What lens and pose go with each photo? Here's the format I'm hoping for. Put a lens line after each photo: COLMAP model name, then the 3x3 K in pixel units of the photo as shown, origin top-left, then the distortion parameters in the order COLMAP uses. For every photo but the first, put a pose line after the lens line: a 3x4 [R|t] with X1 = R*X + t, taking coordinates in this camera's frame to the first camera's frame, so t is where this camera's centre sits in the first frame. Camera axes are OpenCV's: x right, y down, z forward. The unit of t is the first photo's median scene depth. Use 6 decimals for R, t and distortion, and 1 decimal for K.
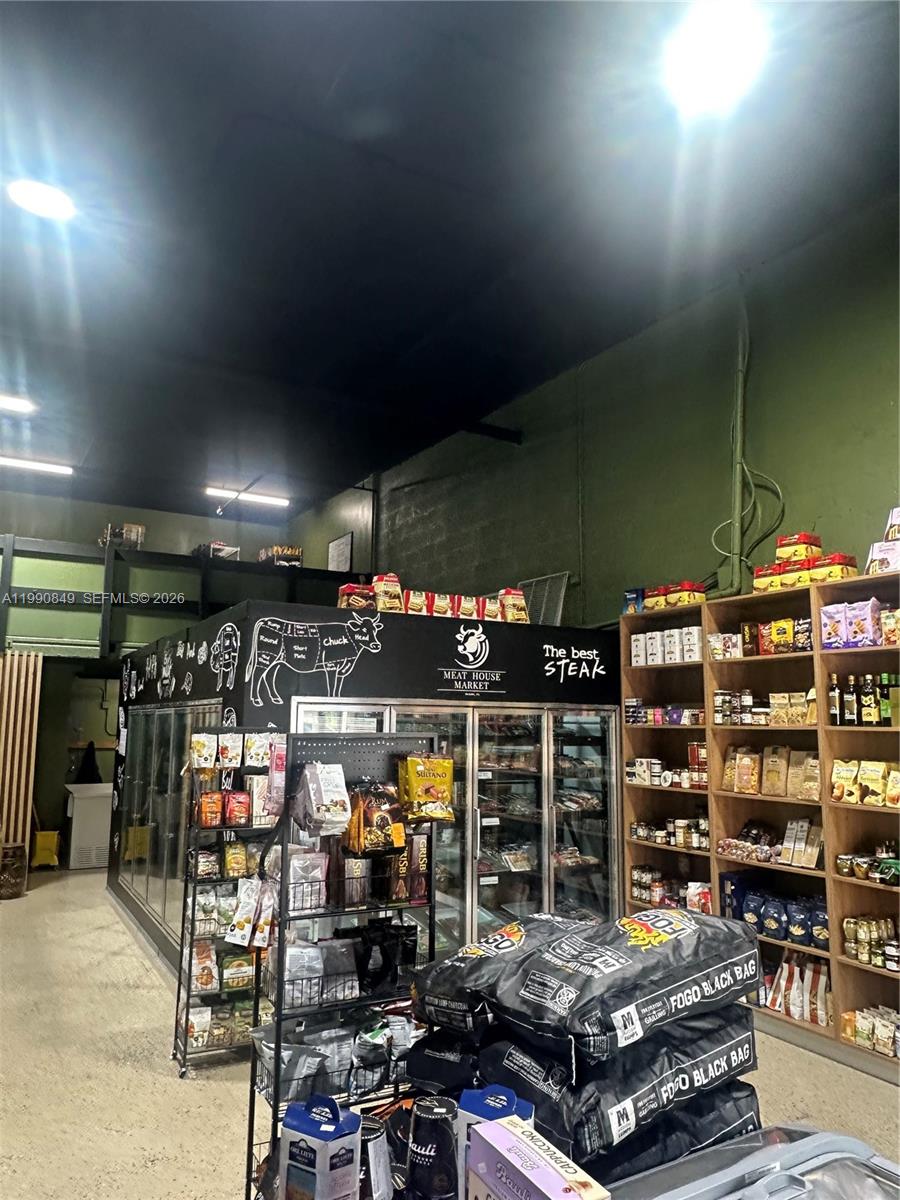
lens RADIAL K [[841.2, 0, 449.1], [0, 841.2, 593.9], [0, 0, 1]] dist [-0.002339, 0.002135]
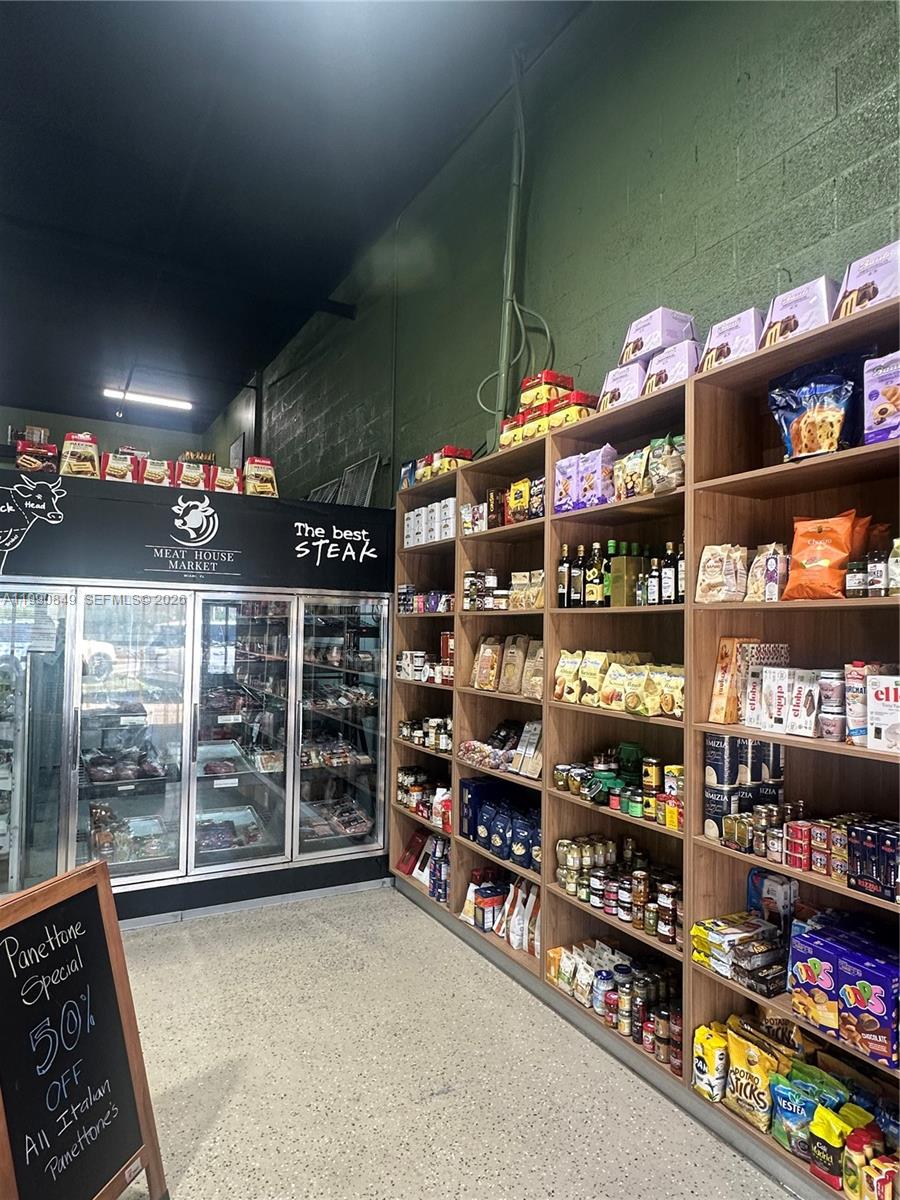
lens RADIAL K [[723.4, 0, 450.0], [0, 723.4, 600.0], [0, 0, 1]] dist [-0.000876, 0.000560]
pose [[0.999930, 0.004316, -0.011049, 0.318350], [-0.003072, 0.993905, 0.110199, 0.064673], [0.011457, -0.110157, 0.993848, 0.275836]]
